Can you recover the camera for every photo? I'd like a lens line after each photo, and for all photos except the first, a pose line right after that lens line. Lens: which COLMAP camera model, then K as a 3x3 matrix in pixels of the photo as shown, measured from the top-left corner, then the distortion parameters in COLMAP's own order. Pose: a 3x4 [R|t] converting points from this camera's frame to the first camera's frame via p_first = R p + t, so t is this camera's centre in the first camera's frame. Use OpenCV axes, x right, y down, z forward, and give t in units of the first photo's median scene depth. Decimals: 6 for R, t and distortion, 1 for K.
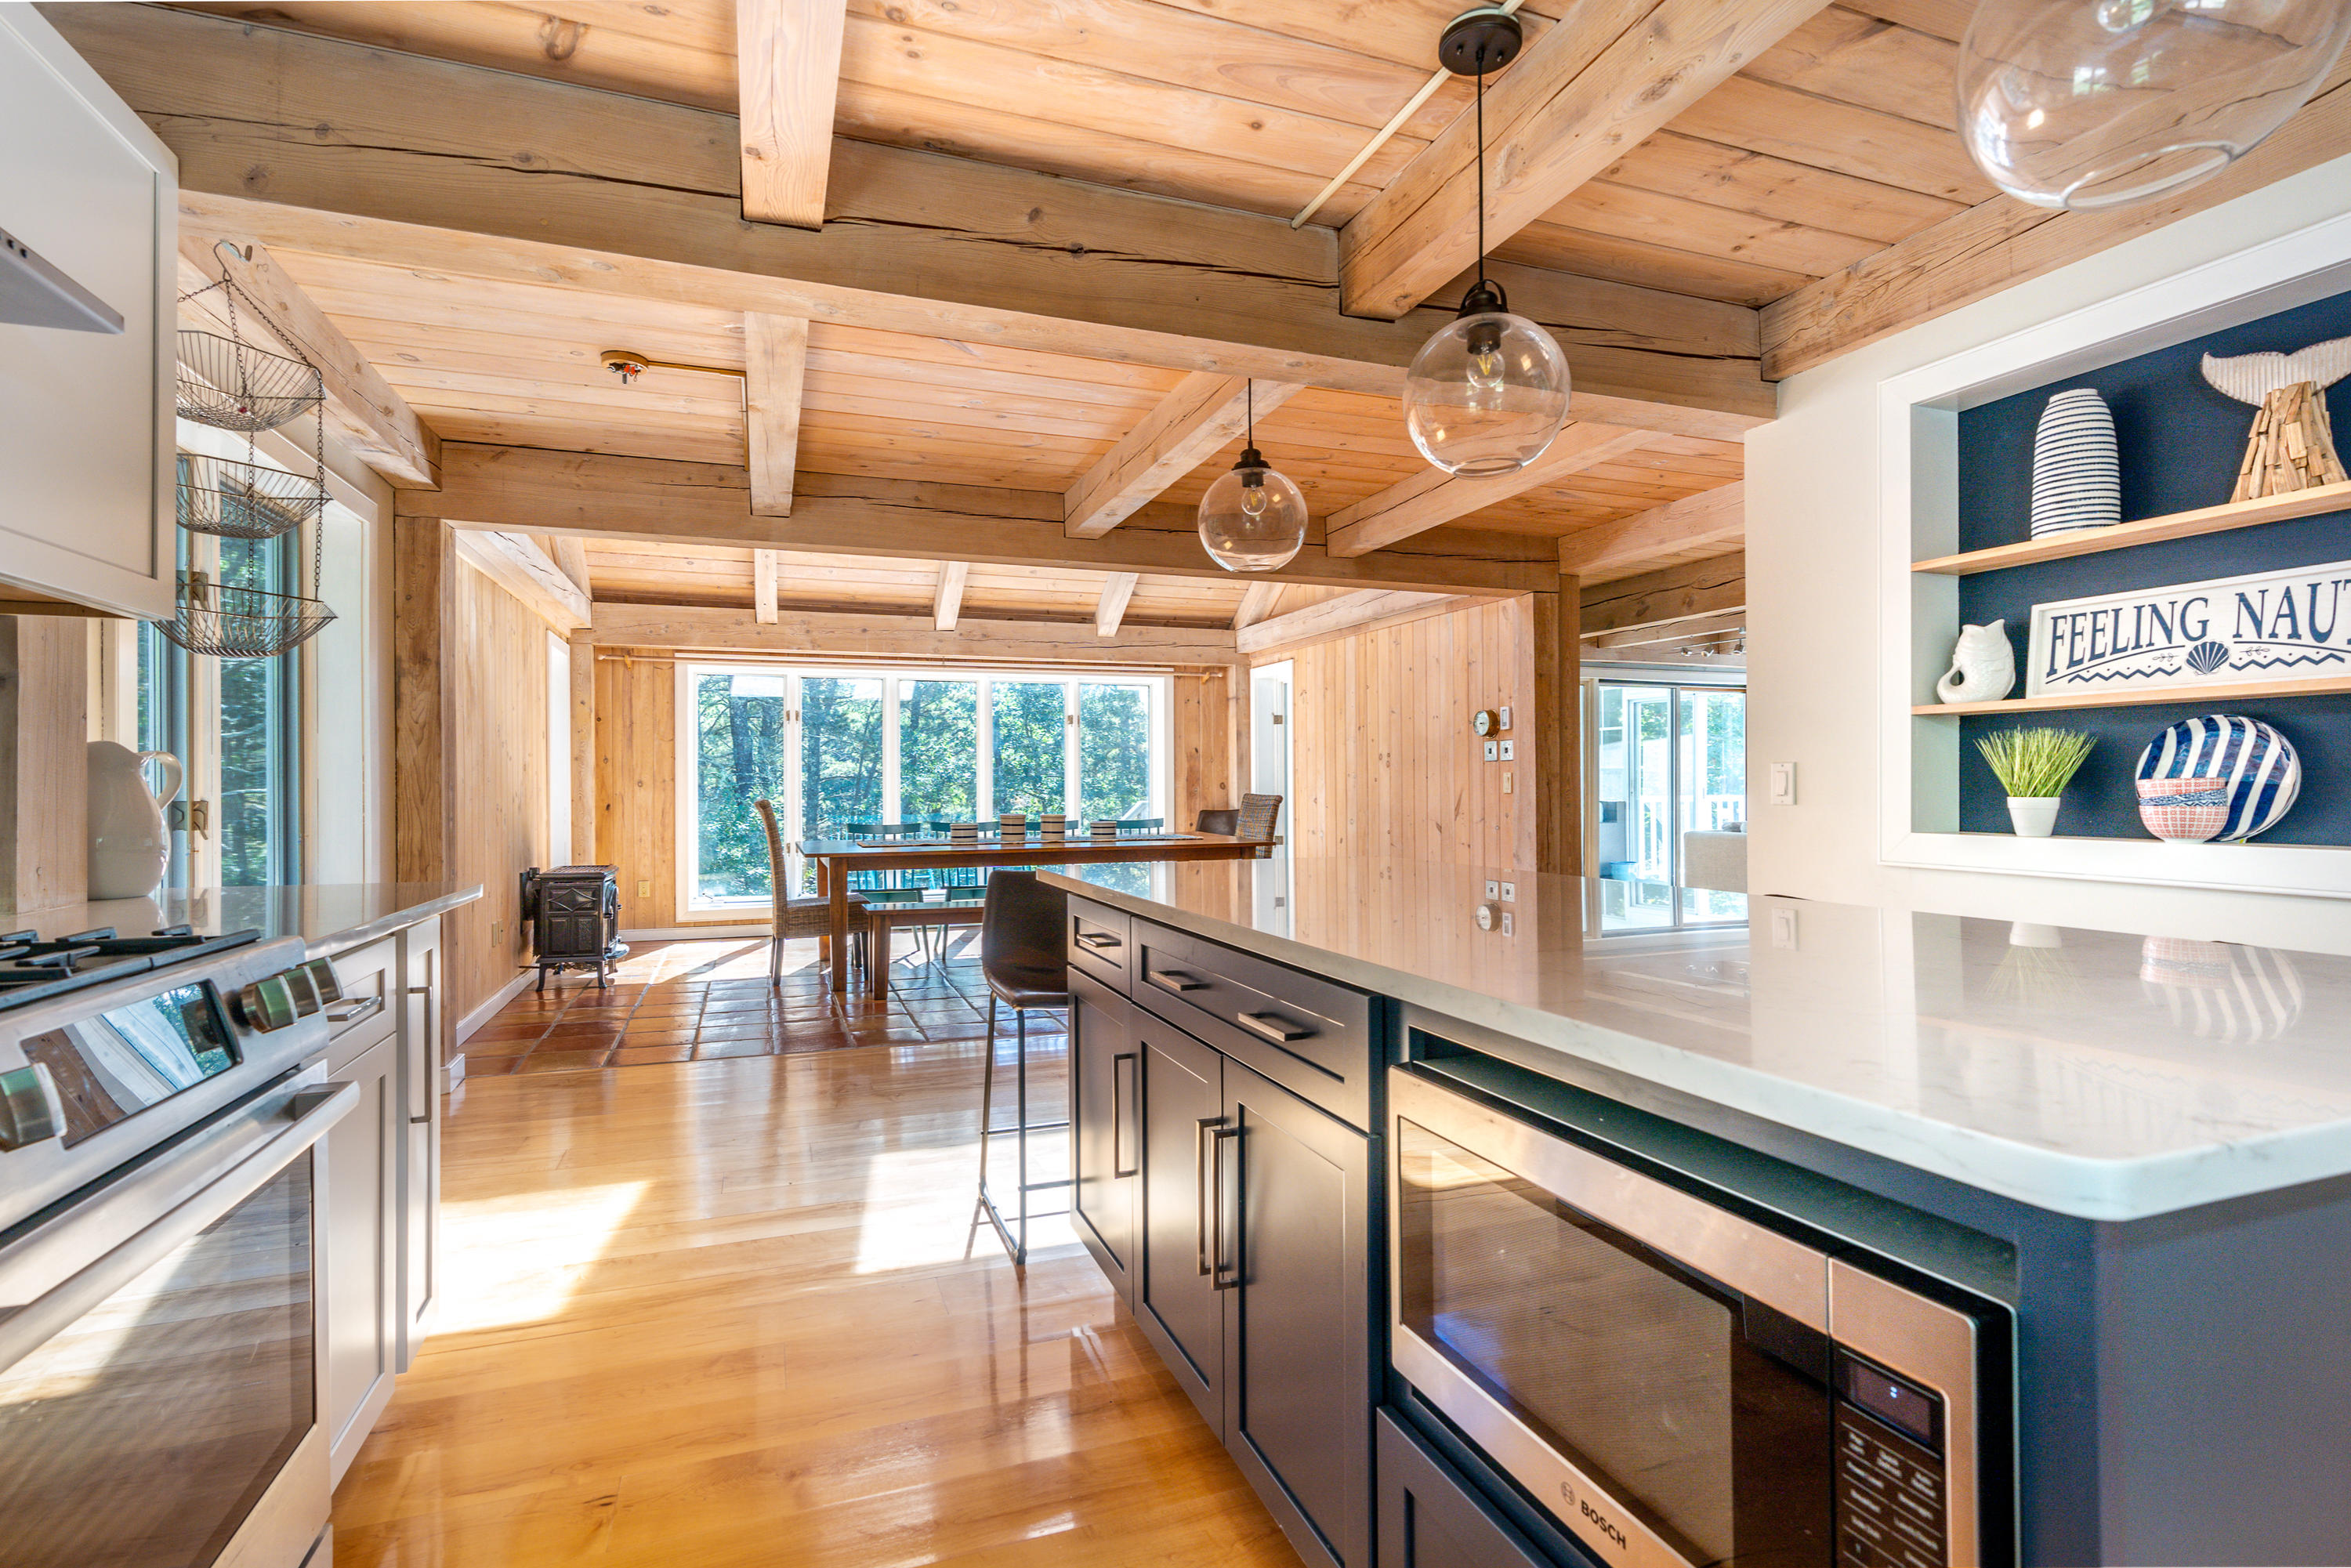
lens RADIAL K [[1080.6, 0, 1163.9], [0, 1080.6, 777.0], [0, 0, 1]] dist [-0.020656, 0.000192]
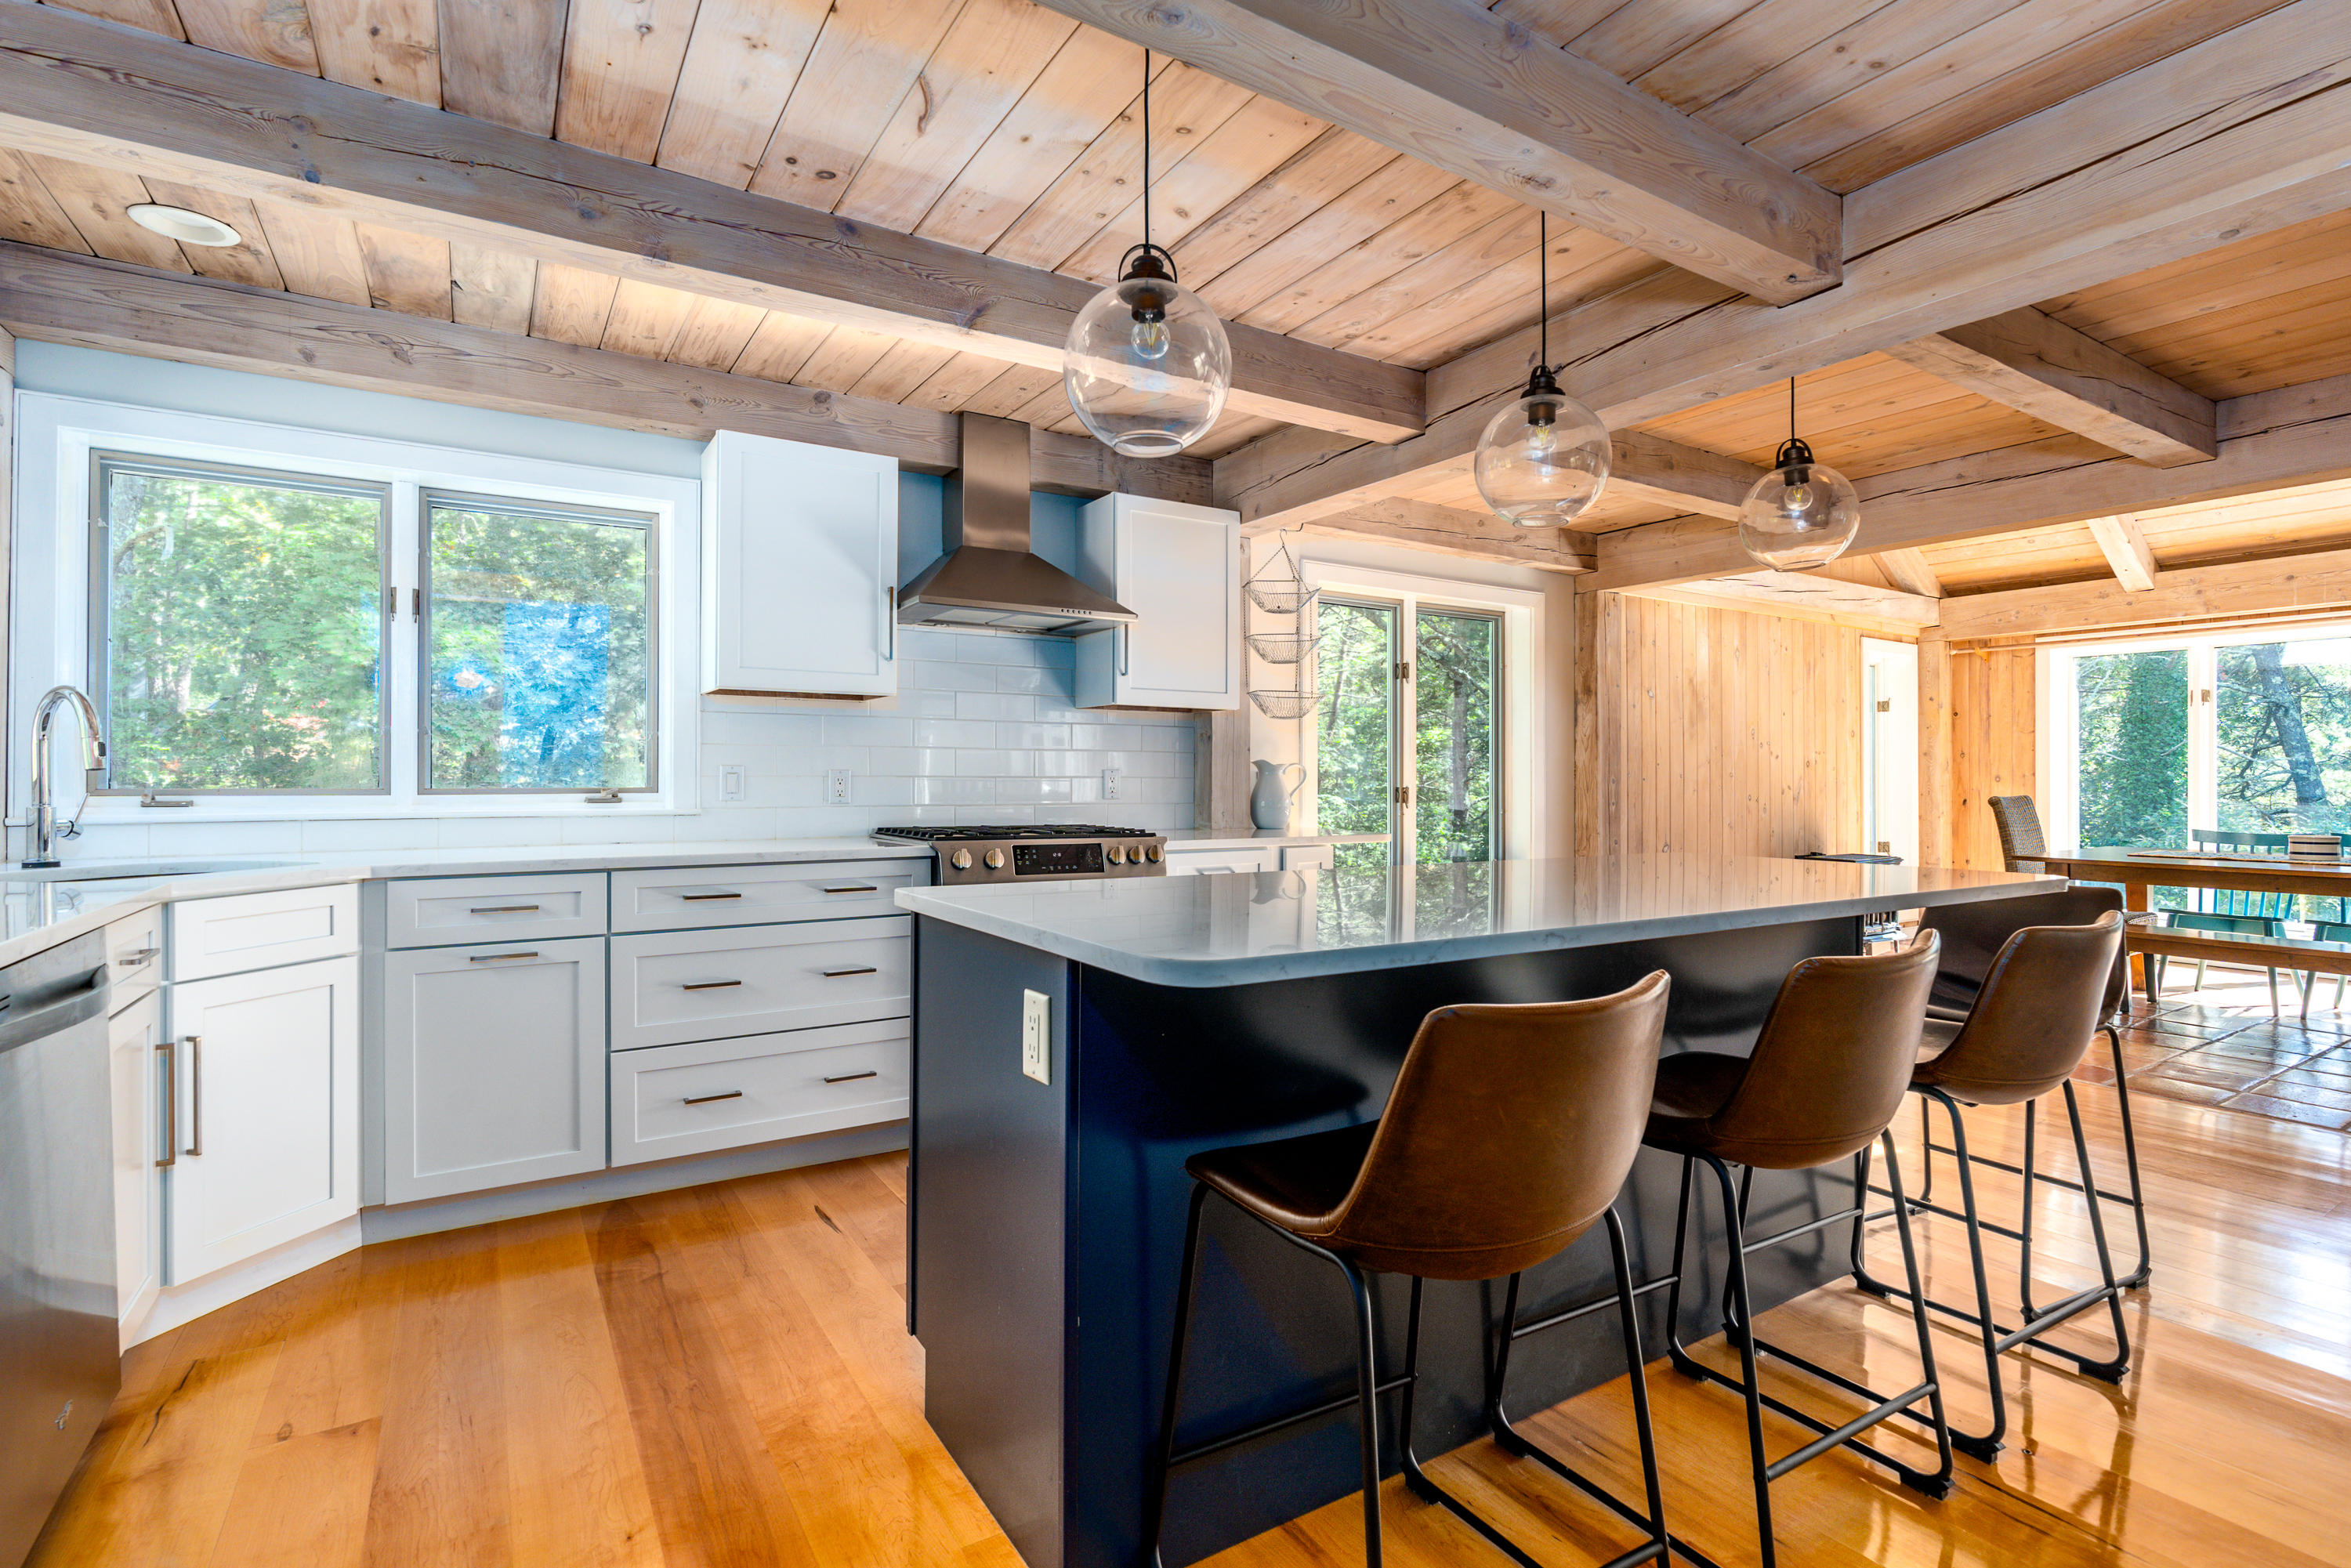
lens RADIAL K [[1080.6, 0, 1163.9], [0, 1080.6, 777.0], [0, 0, 1]] dist [-0.020656, 0.000192]
pose [[0.196587, 0.005070, -0.980473, 0.307374], [0.002940, 0.999979, 0.005760, -0.002732], [0.980482, -0.004015, 0.196568, 0.080305]]
